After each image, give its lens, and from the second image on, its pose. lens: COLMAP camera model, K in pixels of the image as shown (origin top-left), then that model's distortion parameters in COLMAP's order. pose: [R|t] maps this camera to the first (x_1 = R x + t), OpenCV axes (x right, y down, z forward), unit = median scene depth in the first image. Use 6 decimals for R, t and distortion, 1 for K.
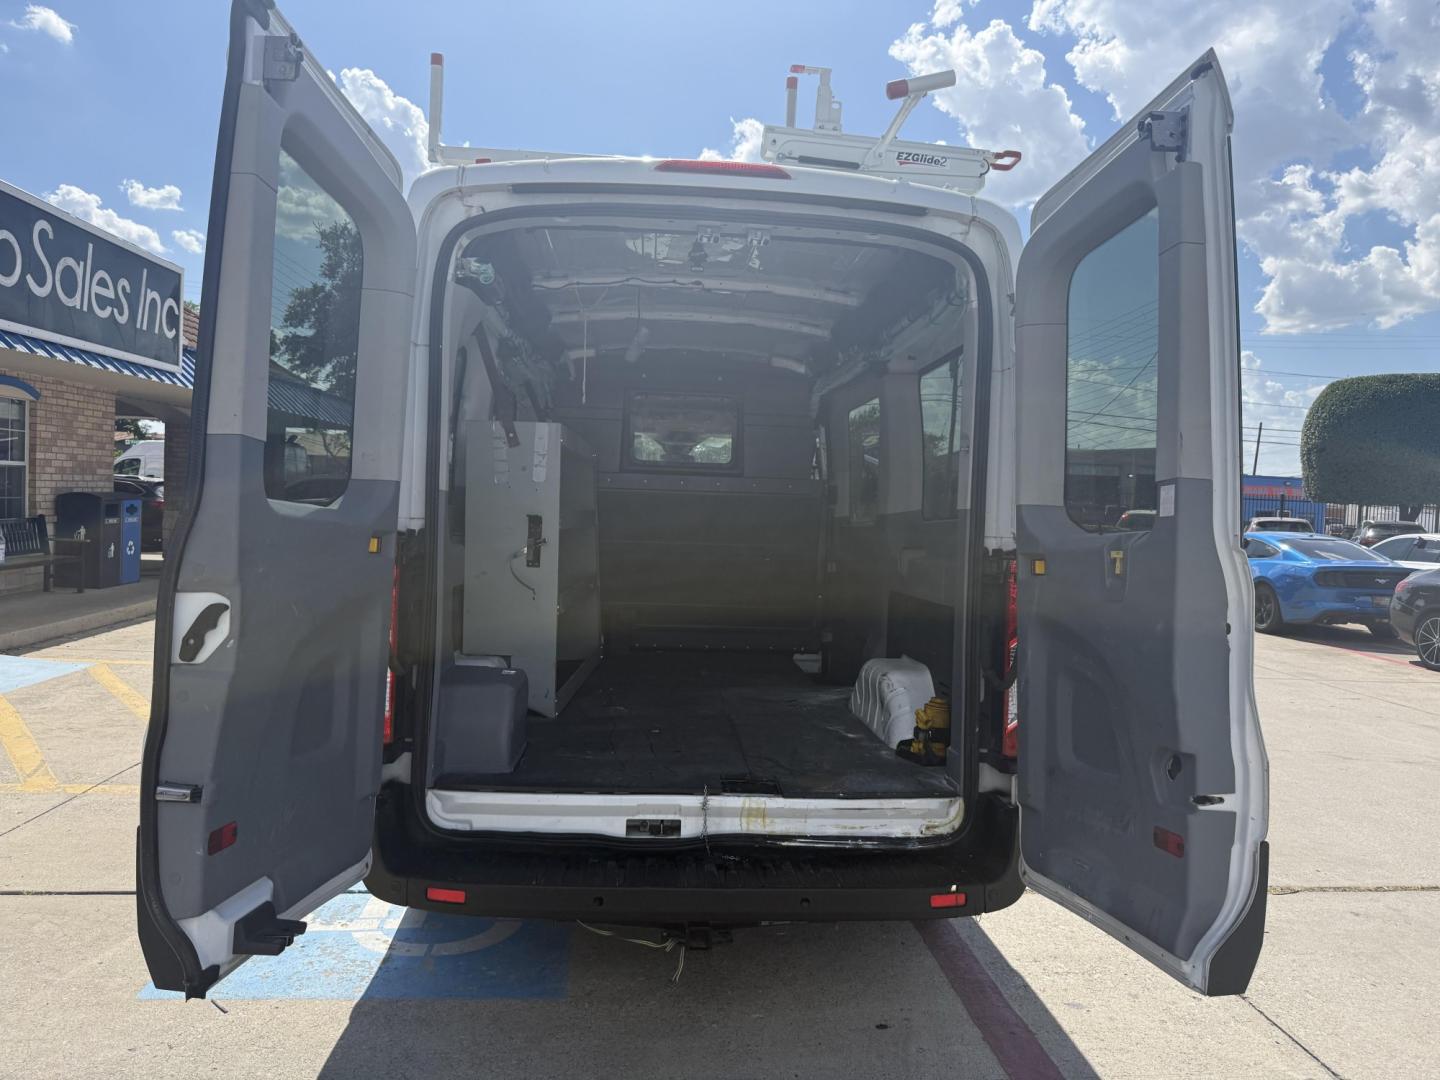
lens RADIAL K [[1025.7, 0, 717.3], [0, 1025.7, 540.6], [0, 0, 1]] dist [0.002438, -0.000091]
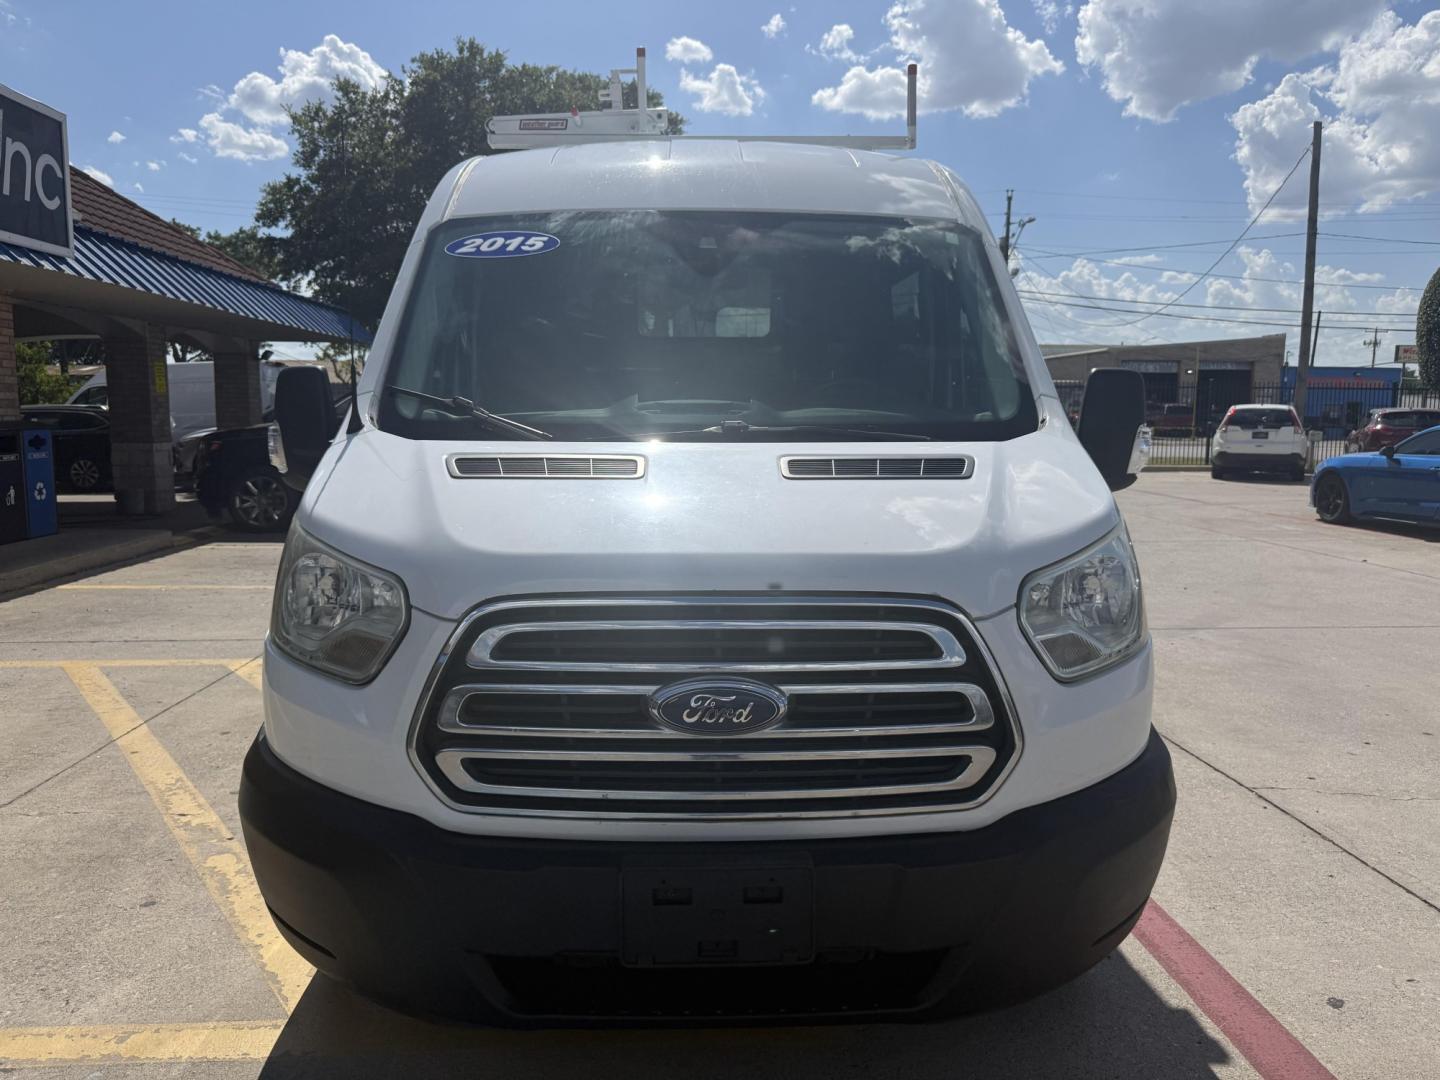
lens RADIAL K [[1025.0, 0, 717.2], [0, 1025.0, 541.9], [0, 0, 1]] dist [0.005142, -0.003415]
pose [[0.999146, -0.032564, -0.025439, -0.018941], [0.034538, 0.996079, 0.081448, -0.000356], [0.022687, -0.082257, 0.996353, 0.122534]]
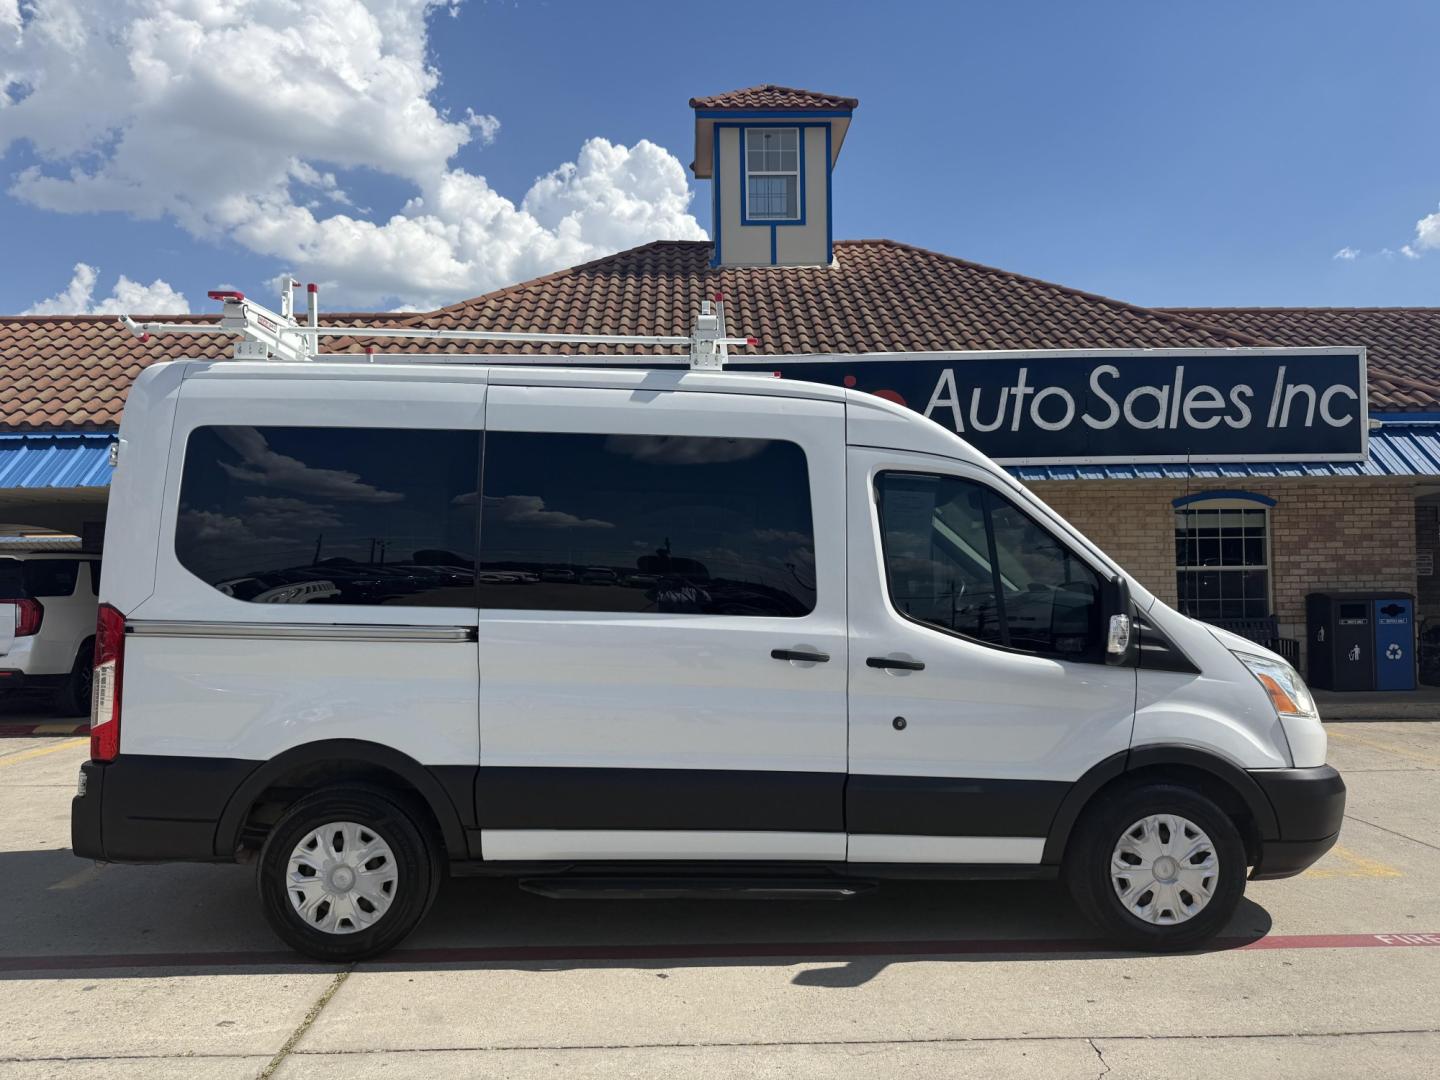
lens RADIAL K [[1025.7, 0, 717.3], [0, 1025.7, 540.6], [0, 0, 1]] dist [0.002438, -0.000091]
pose [[-0.047639, -0.077971, -0.995817, 0.208372], [-0.034676, 0.996477, -0.076364, -0.000610], [0.998263, 0.030894, -0.050175, 0.238383]]
